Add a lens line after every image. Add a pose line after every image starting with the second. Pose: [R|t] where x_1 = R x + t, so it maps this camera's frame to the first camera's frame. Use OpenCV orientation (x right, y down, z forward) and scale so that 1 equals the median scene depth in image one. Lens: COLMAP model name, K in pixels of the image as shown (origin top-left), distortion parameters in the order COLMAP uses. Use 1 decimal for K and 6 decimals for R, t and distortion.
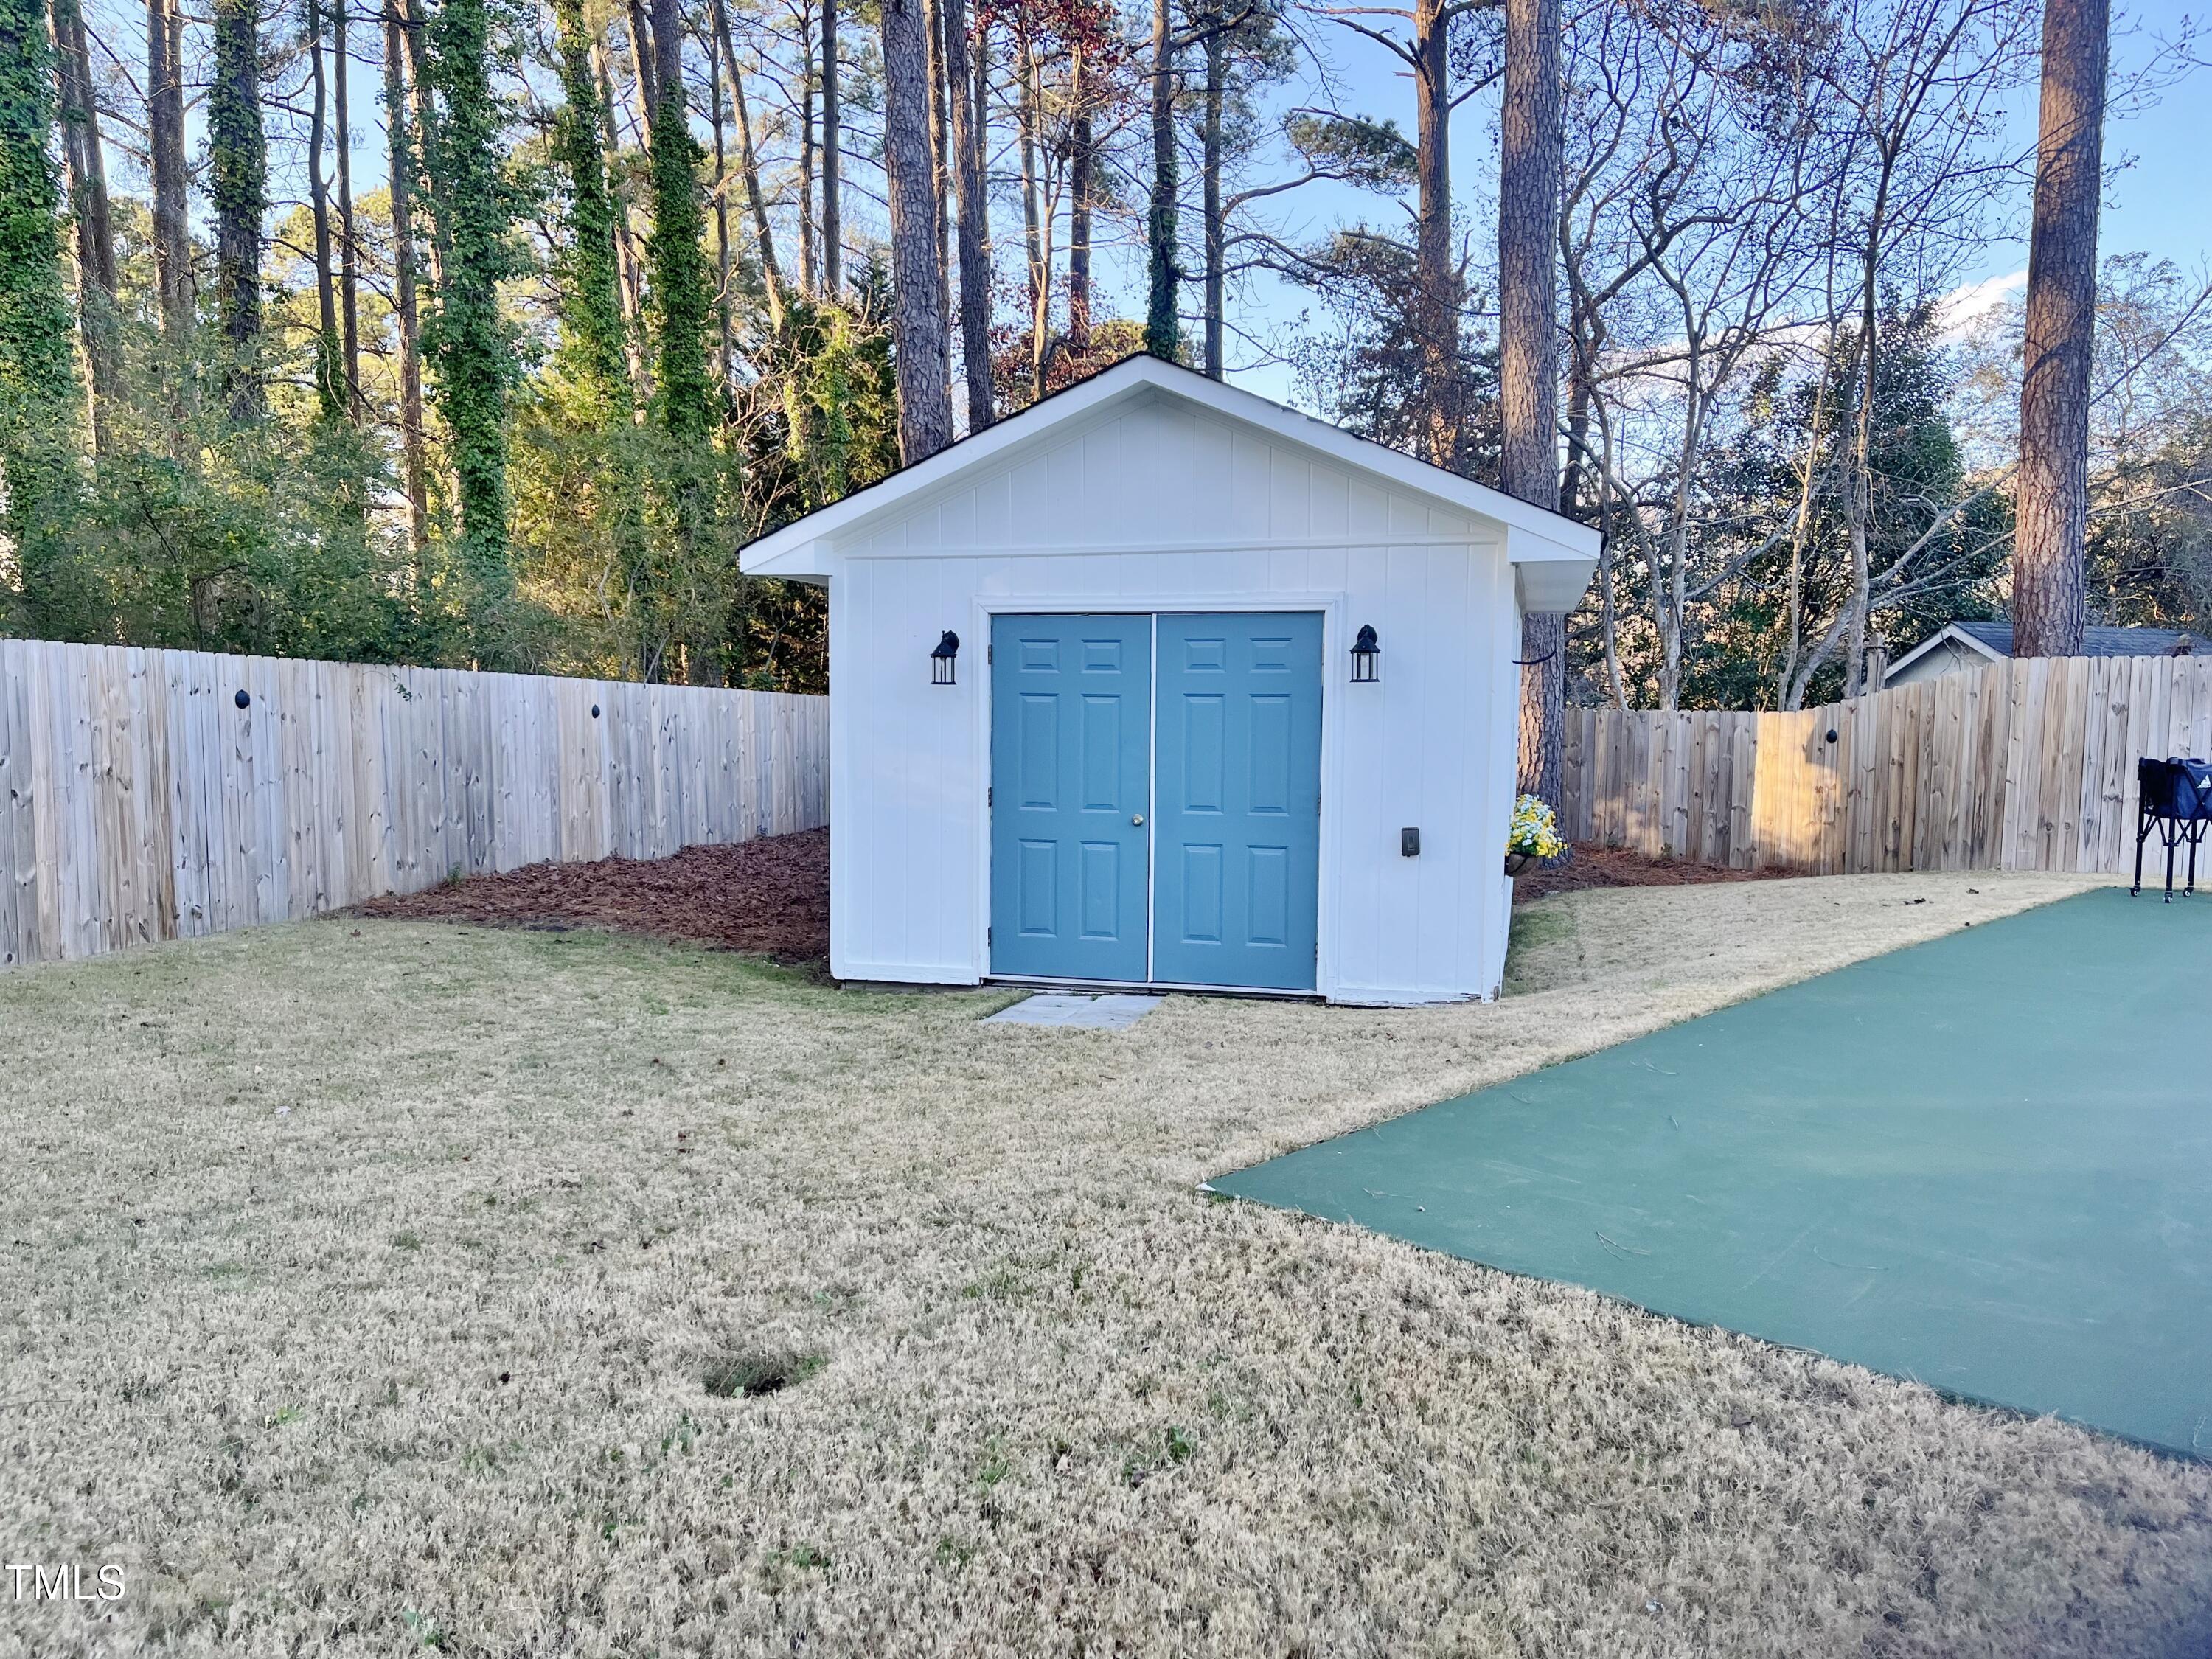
lens RADIAL K [[1721.0, 0, 1106.0], [0, 1721.0, 829.5], [0, 0, 1]] dist [0.081005, -0.133003]
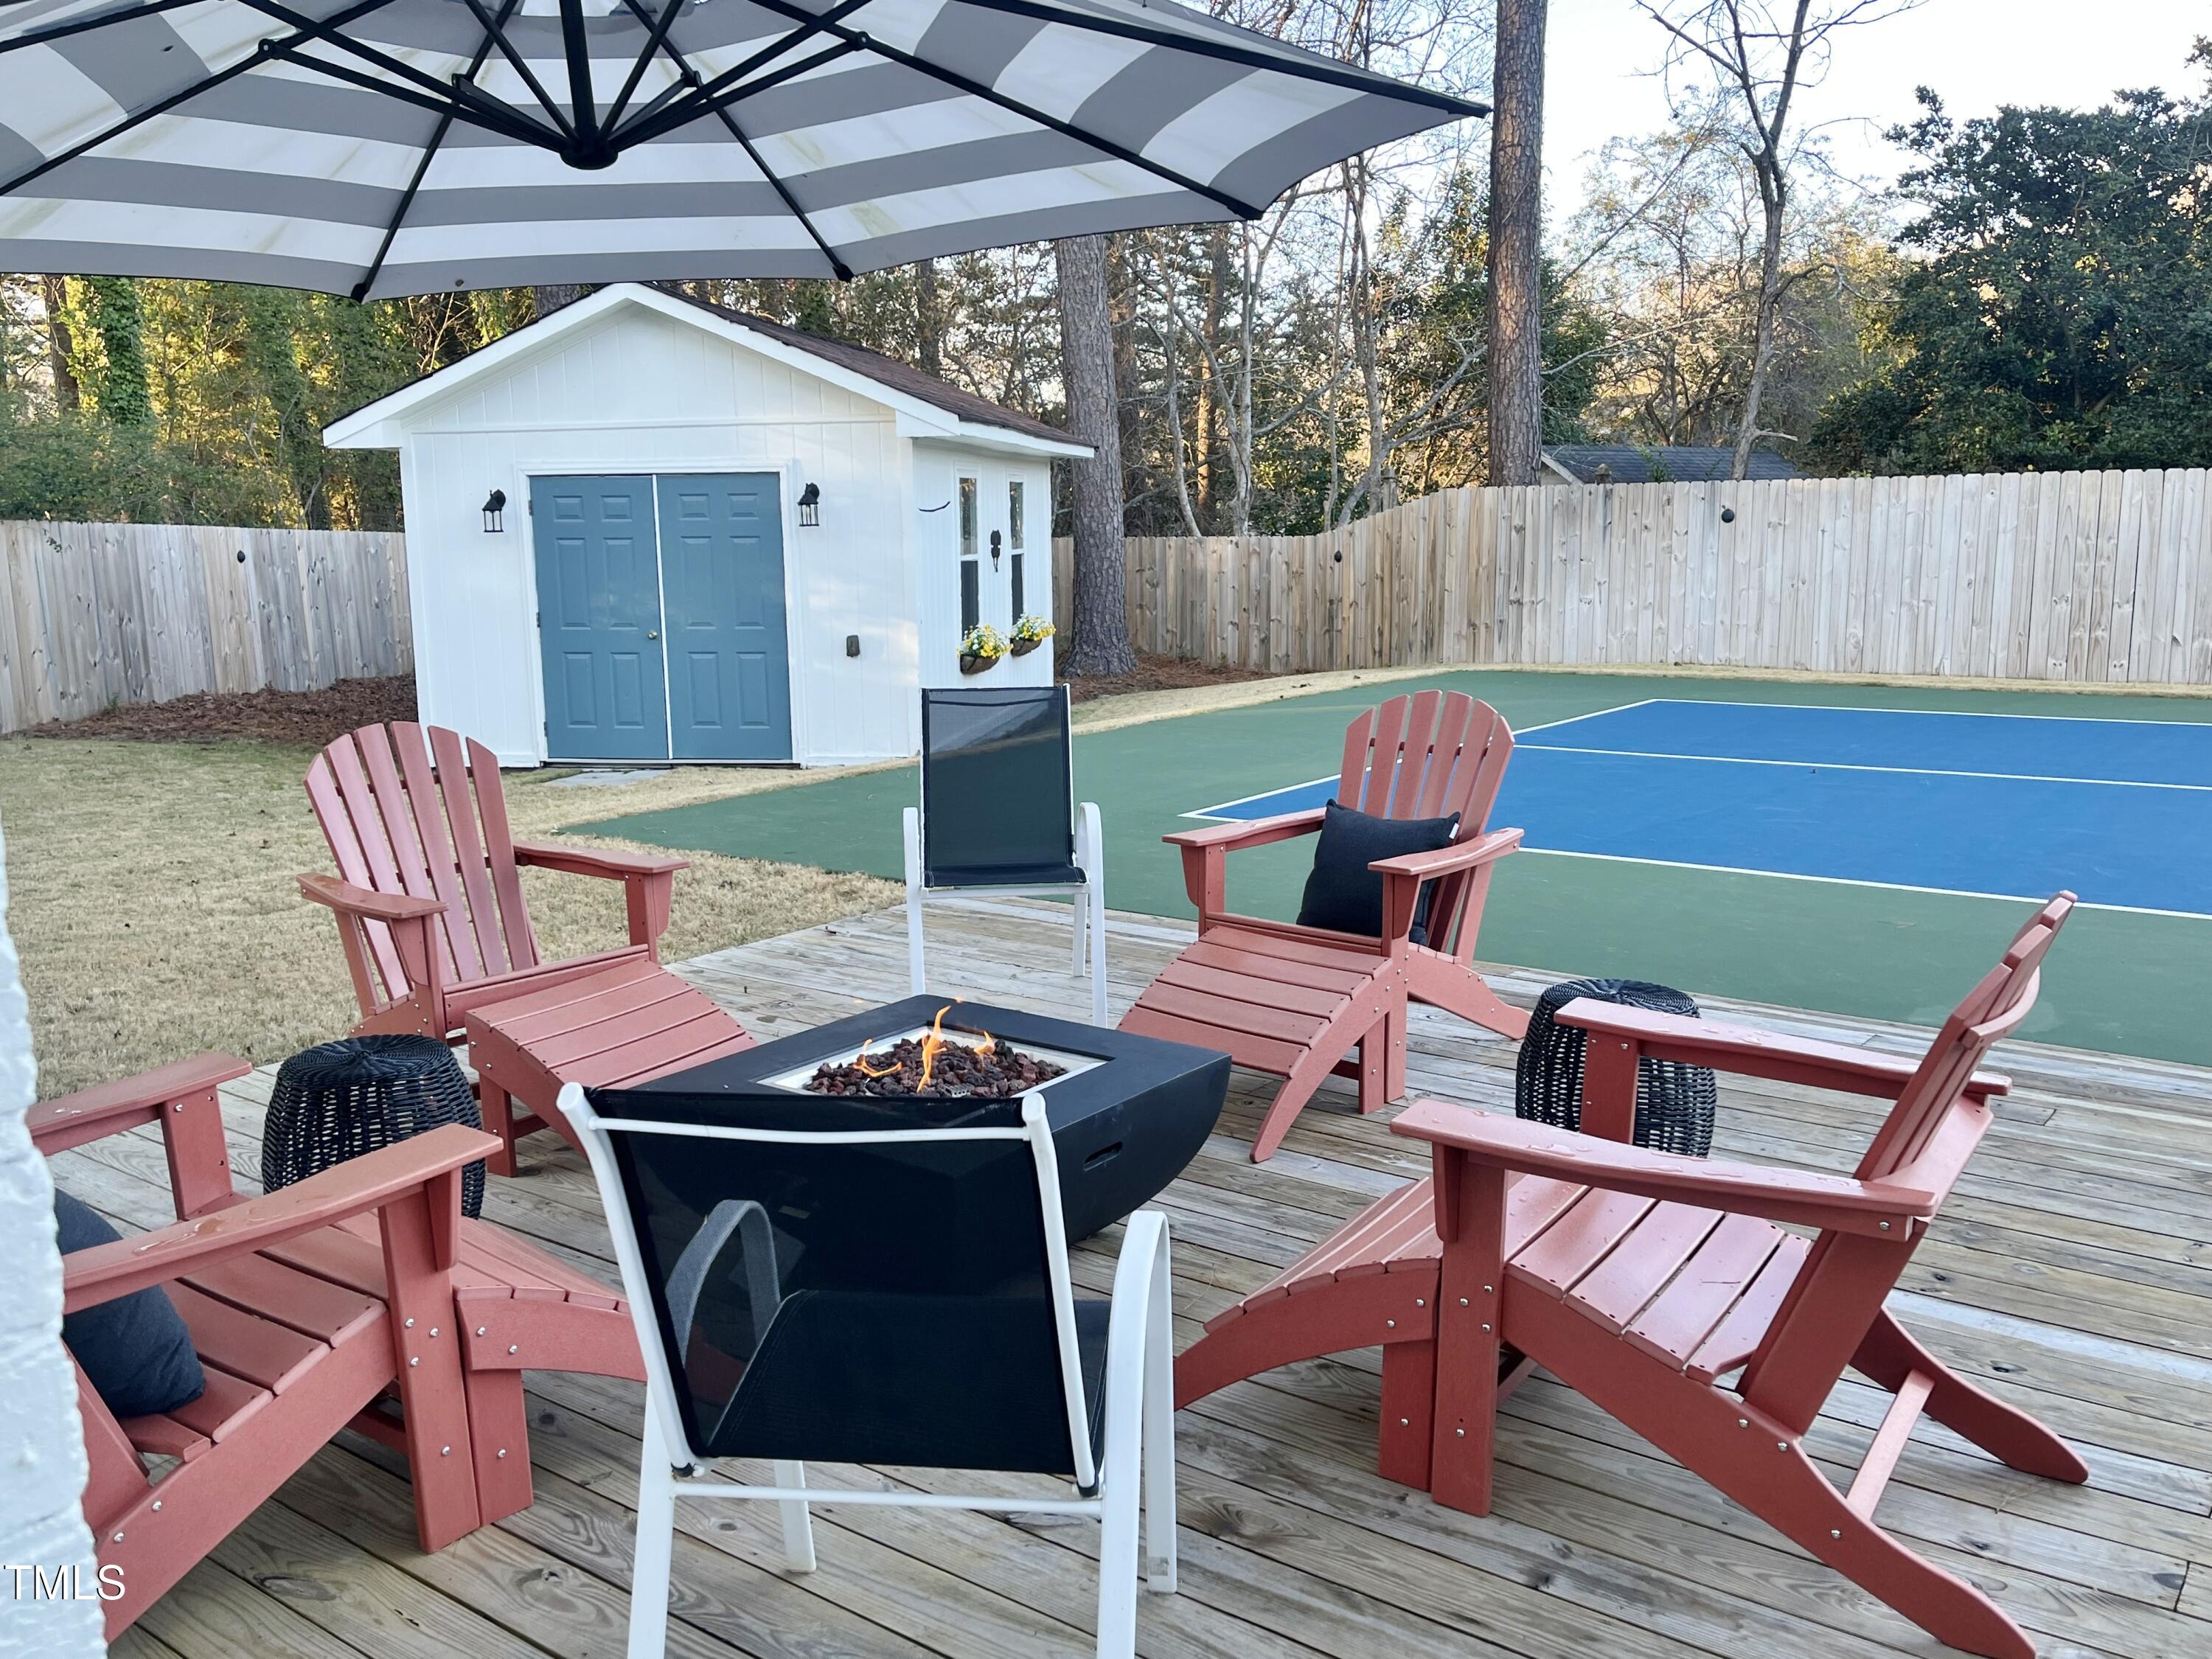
lens RADIAL K [[1911.7, 0, 1106.0], [0, 1911.7, 829.5], [0, 0, 1]] dist [0.066866, -0.063493]
pose [[0.994237, -0.037421, 0.100458, 0.154032], [0.028967, 0.996017, 0.084329, 0.021440], [-0.103214, -0.080933, 0.991361, -0.365686]]
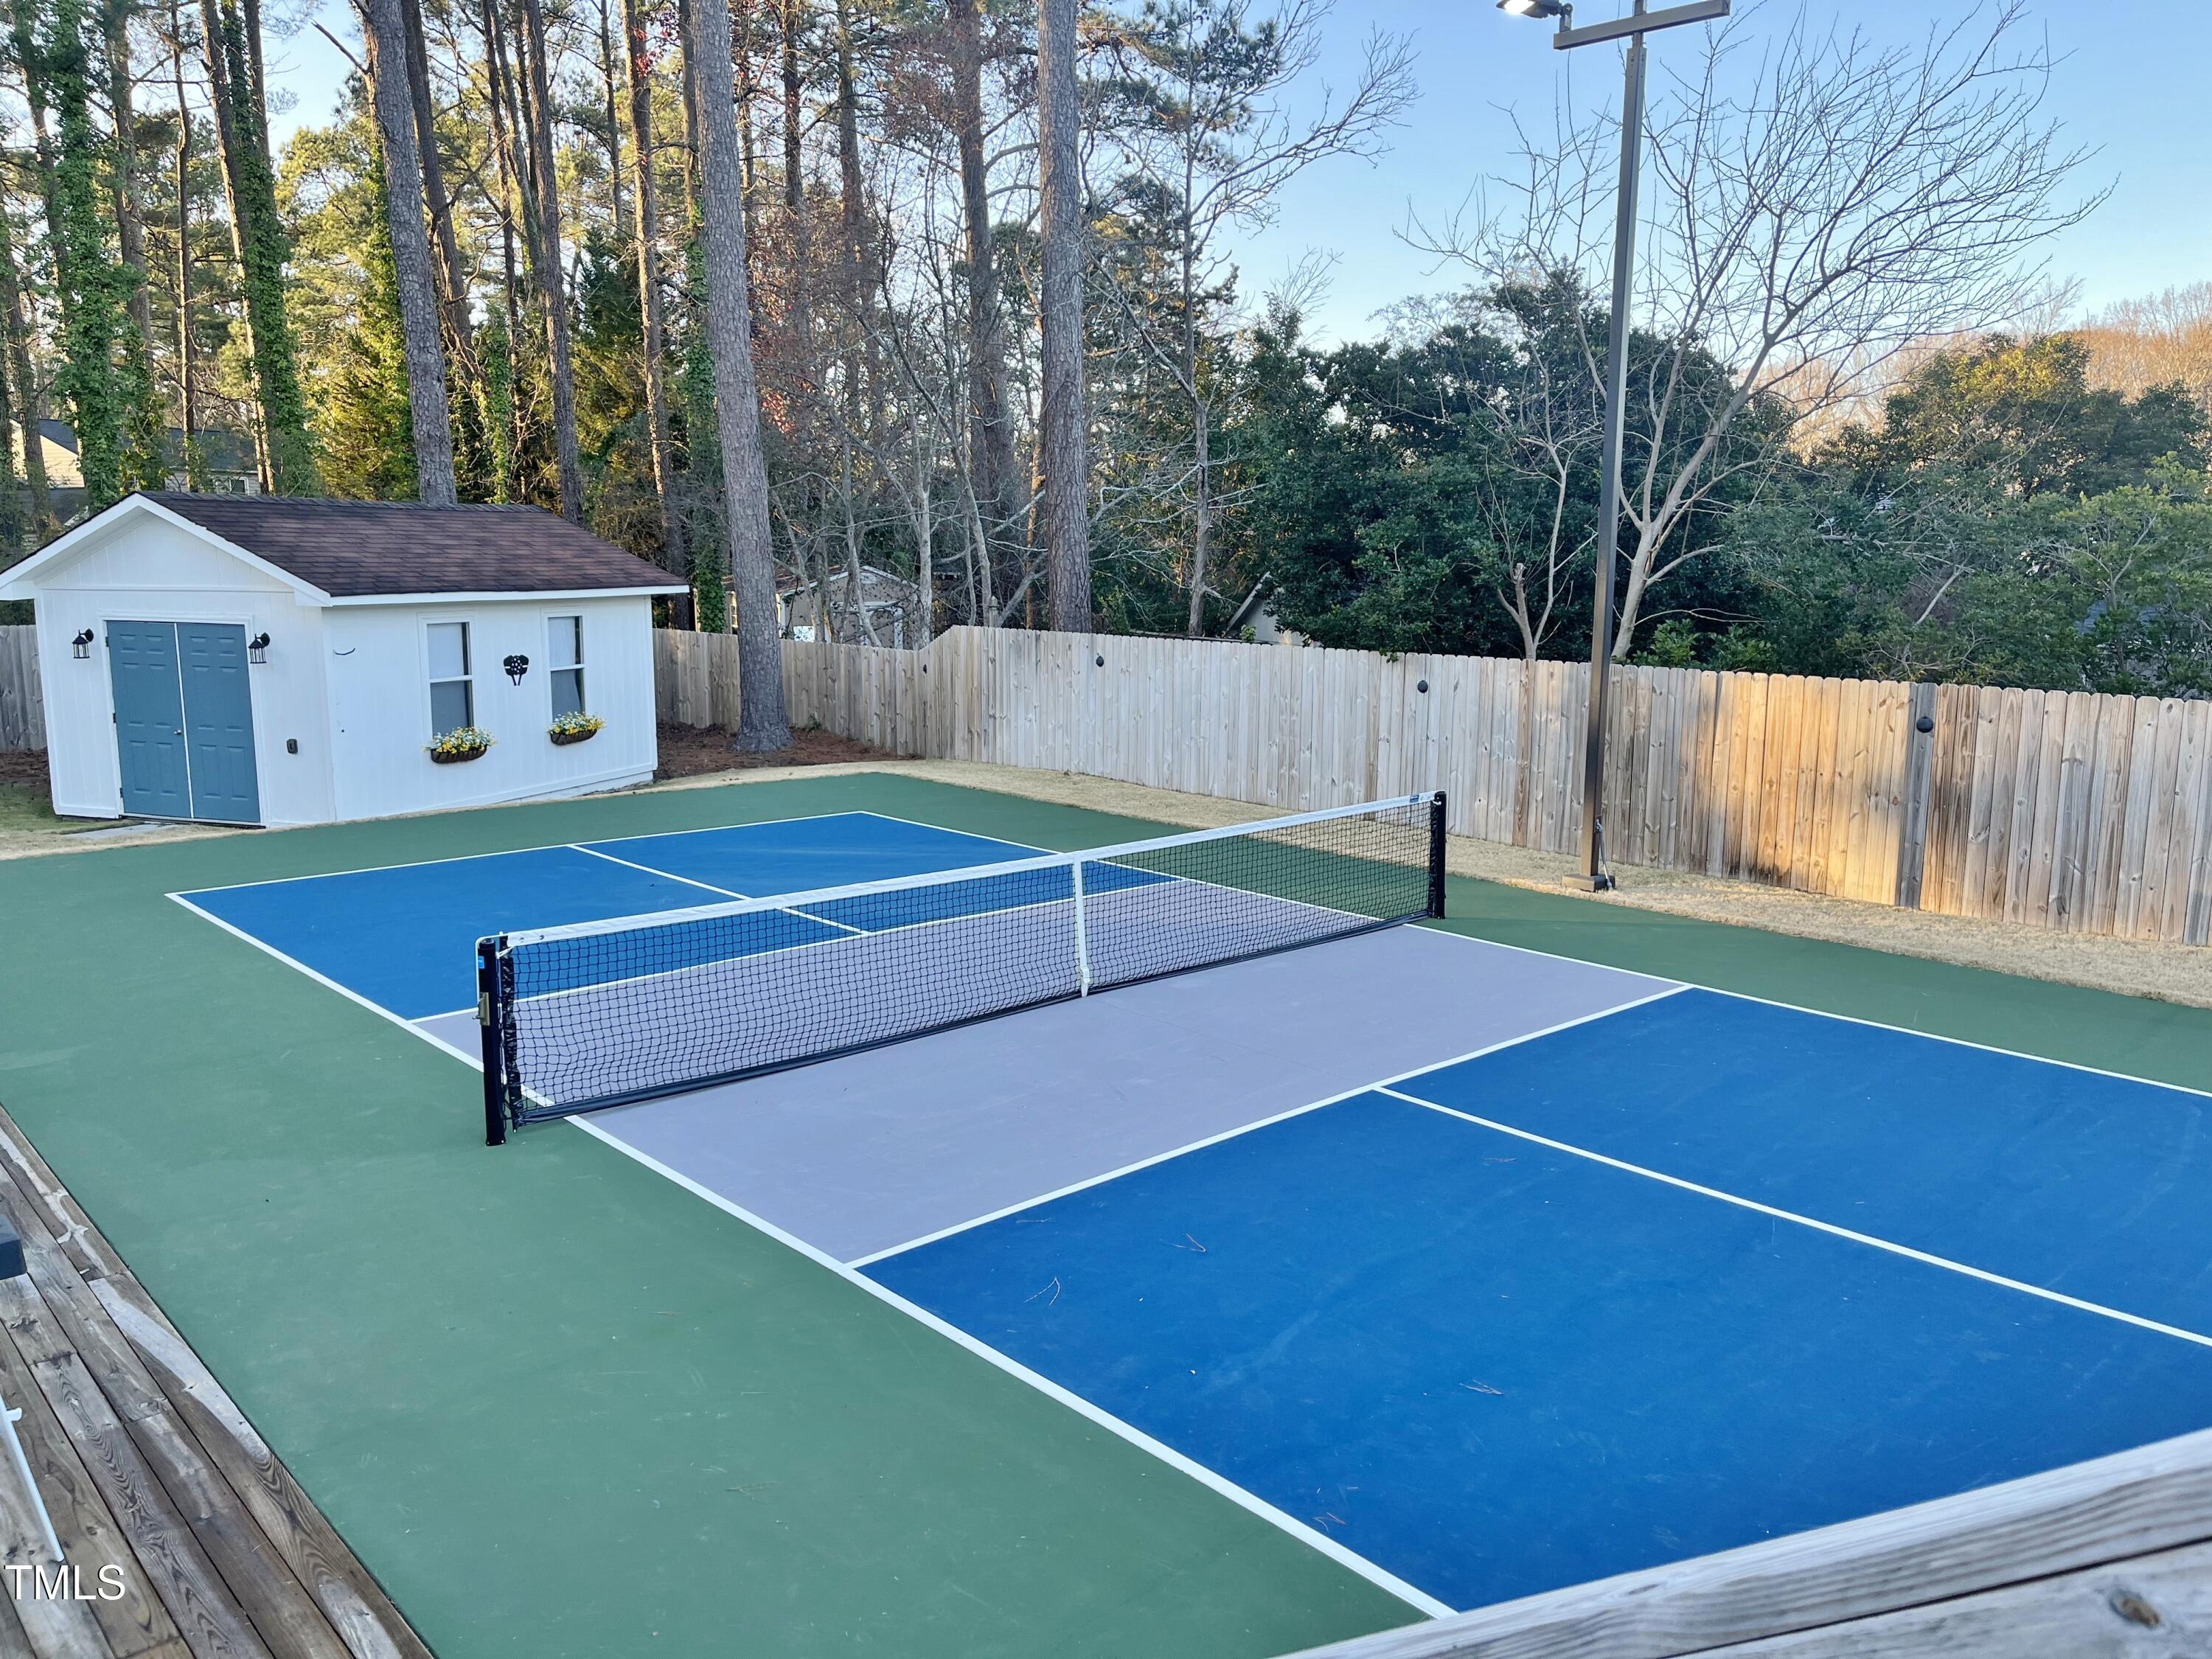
lens RADIAL K [[1721.0, 0, 1106.0], [0, 1721.0, 829.5], [0, 0, 1]] dist [0.081005, -0.133003]
pose [[0.997112, 0.016093, -0.074215, 0.866746], [-0.010053, 0.996659, 0.081053, -0.047041], [0.075272, -0.080073, 0.993943, -0.613725]]
